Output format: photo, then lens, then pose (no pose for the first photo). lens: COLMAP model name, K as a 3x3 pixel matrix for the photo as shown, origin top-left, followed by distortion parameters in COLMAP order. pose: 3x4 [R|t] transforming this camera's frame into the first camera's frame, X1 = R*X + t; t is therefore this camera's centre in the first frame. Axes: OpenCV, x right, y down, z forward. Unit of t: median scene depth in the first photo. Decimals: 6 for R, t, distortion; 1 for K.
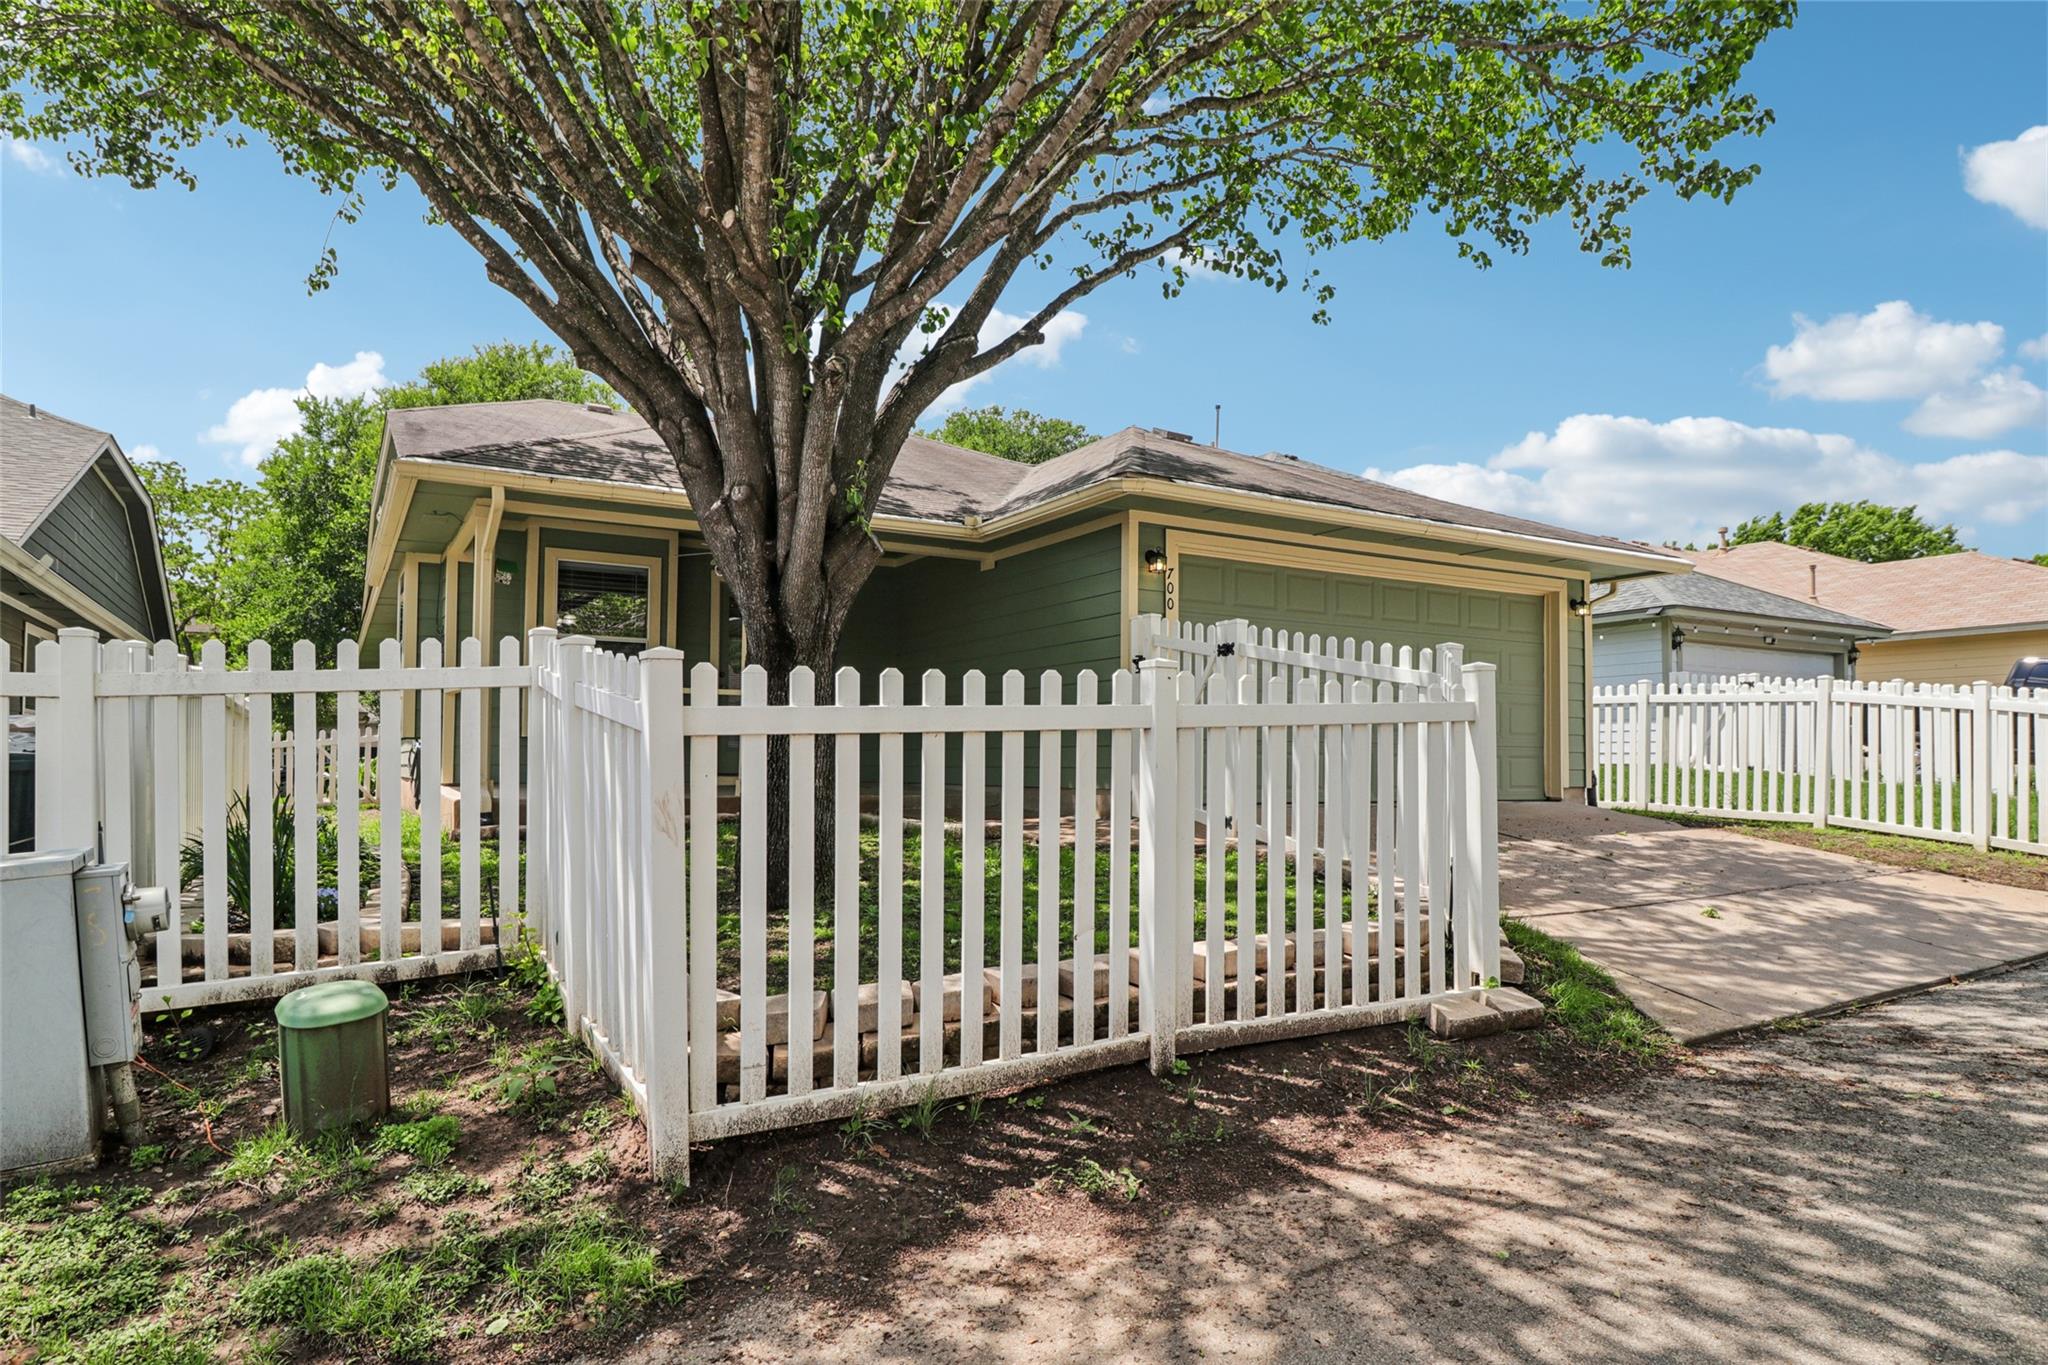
lens RADIAL K [[1213.6, 0, 1055.0], [0, 1213.6, 746.5], [0, 0, 1]] dist [-0.008192, -0.003932]
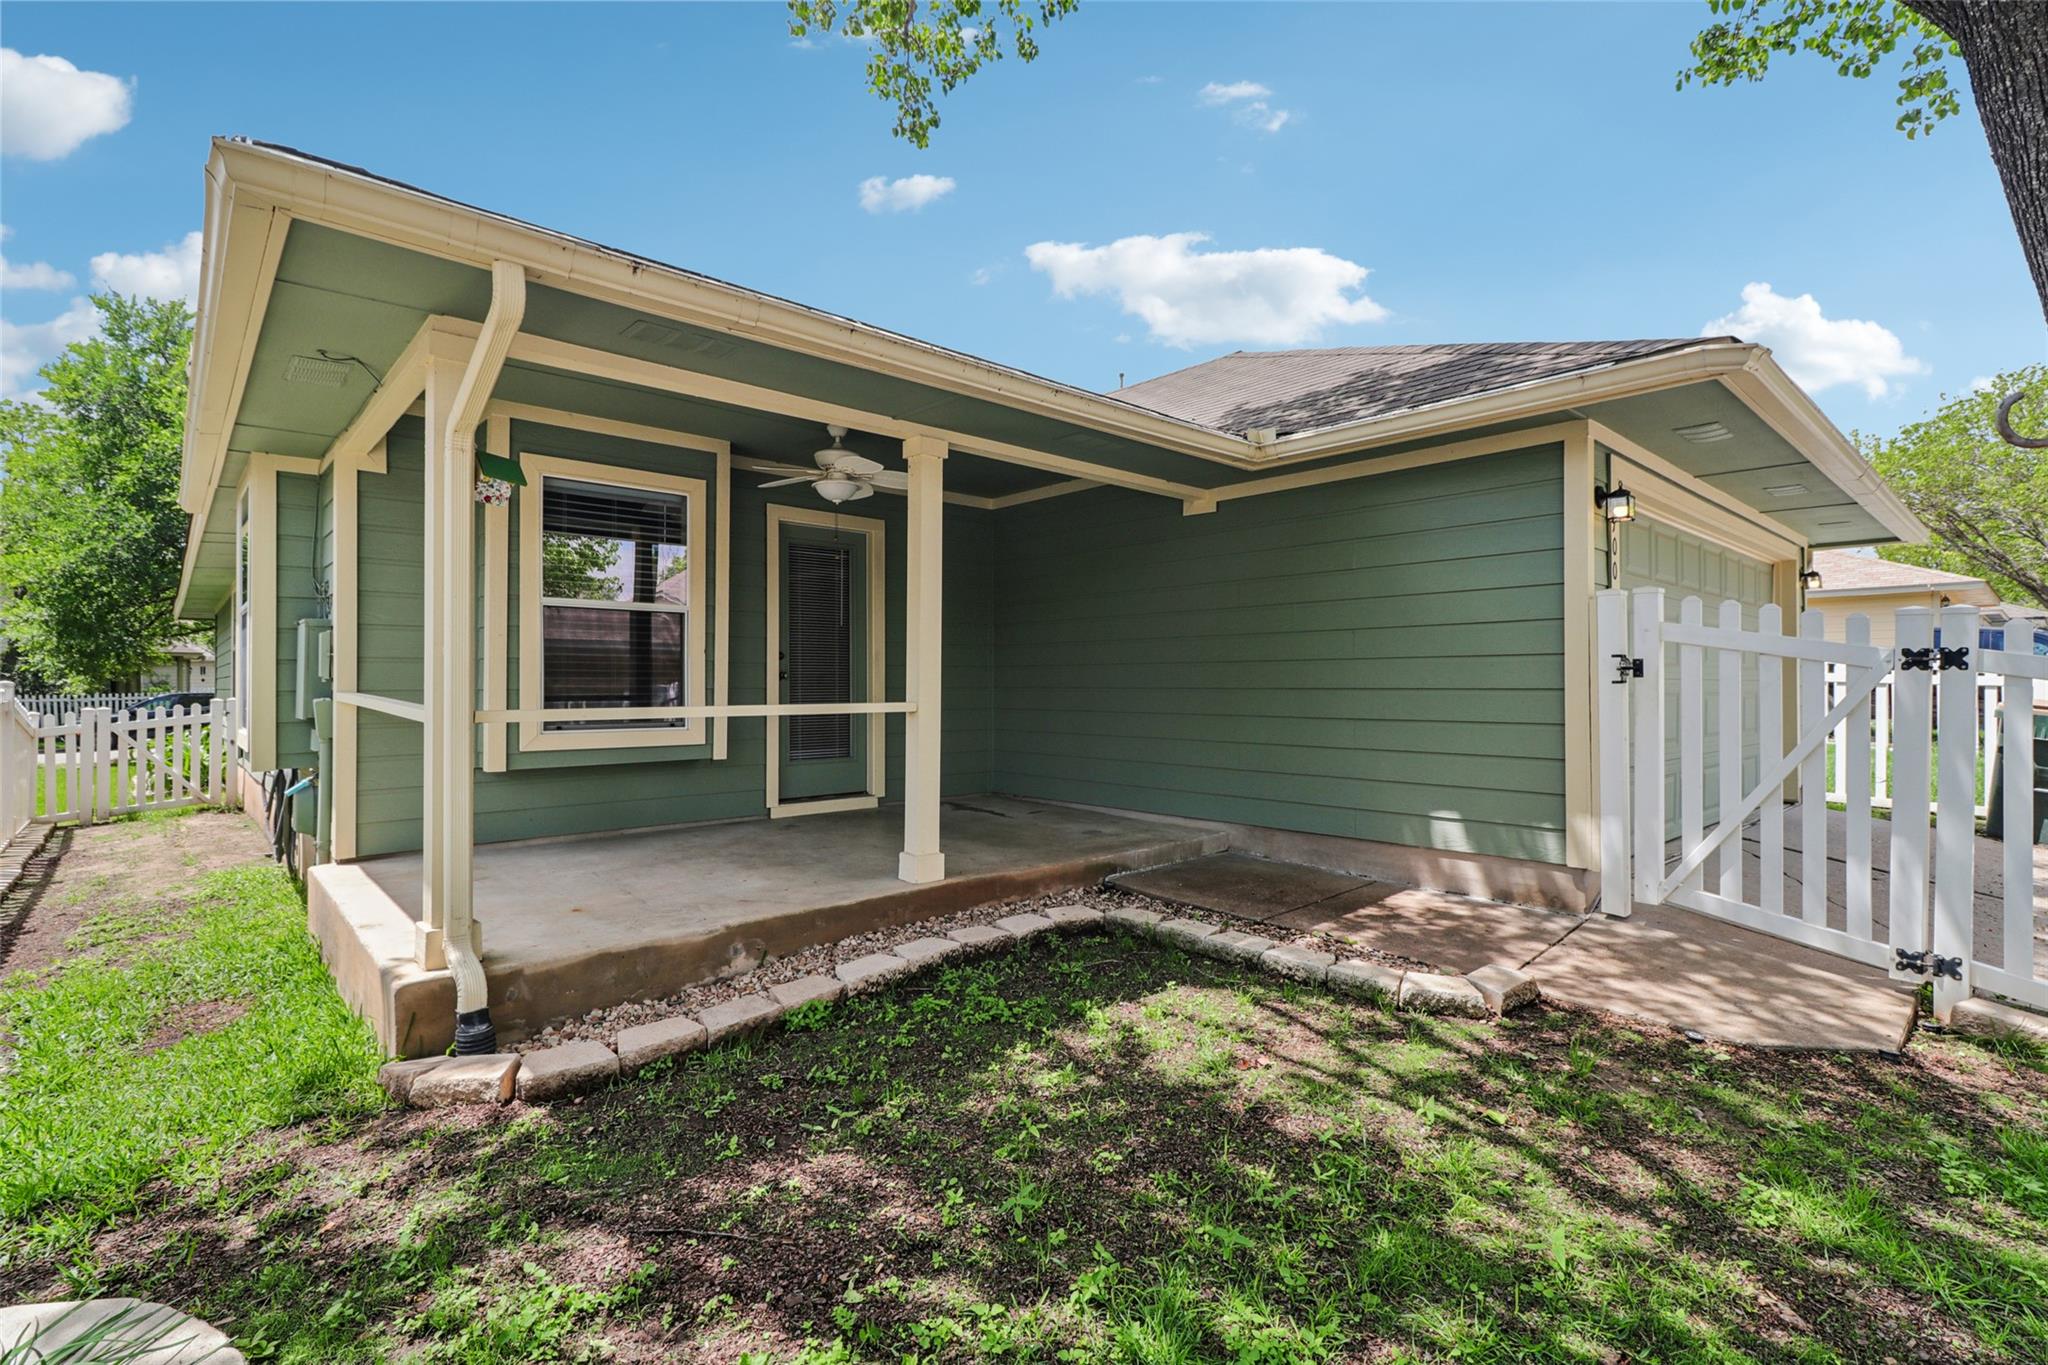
lens RADIAL K [[945.0, 0, 1025.8], [0, 945.0, 684.8], [0, 0, 1]] dist [0.013677, -0.001991]
pose [[0.981761, -0.005900, 0.190029, -0.118972], [0.002800, 0.999859, 0.016579, -0.025457], [-0.190100, -0.015744, 0.981638, 0.219578]]
